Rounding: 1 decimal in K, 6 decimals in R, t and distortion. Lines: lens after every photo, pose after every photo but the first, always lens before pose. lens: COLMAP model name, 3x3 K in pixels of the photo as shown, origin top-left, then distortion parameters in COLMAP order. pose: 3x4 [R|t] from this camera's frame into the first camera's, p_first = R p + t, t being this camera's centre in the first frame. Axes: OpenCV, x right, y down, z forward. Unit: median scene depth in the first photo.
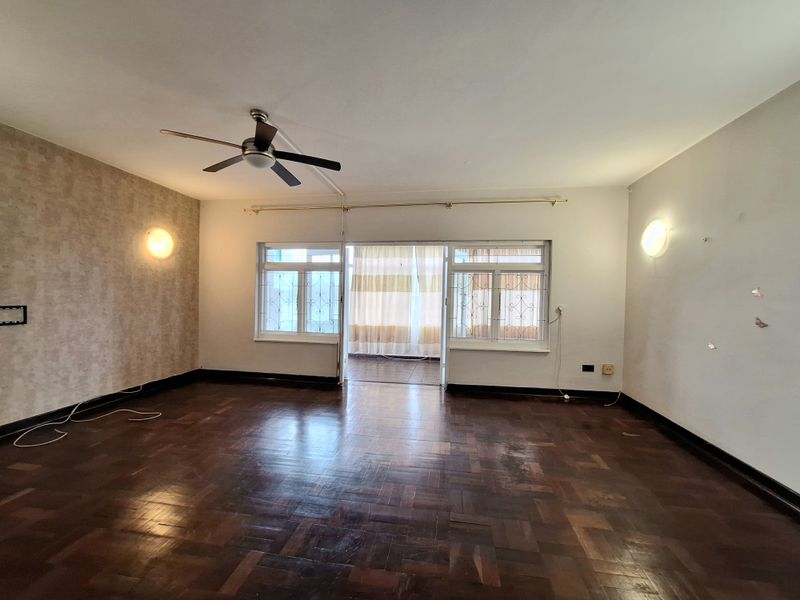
lens RADIAL K [[318.2, 0, 403.1], [0, 318.2, 302.1], [0, 0, 1]] dist [-0.011031, 0.006053]
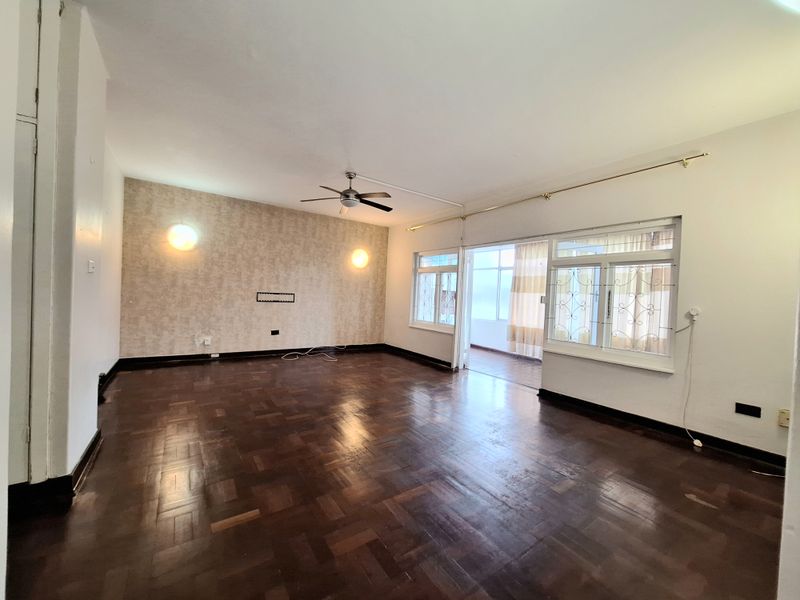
lens RADIAL K [[318.2, 0, 403.1], [0, 318.2, 302.1], [0, 0, 1]] dist [-0.011031, 0.006053]
pose [[0.687241, 0.029156, -0.725844, 0.515110], [-0.047425, 0.998863, -0.004780, 0.028532], [0.724880, 0.037709, 0.687843, 0.063394]]
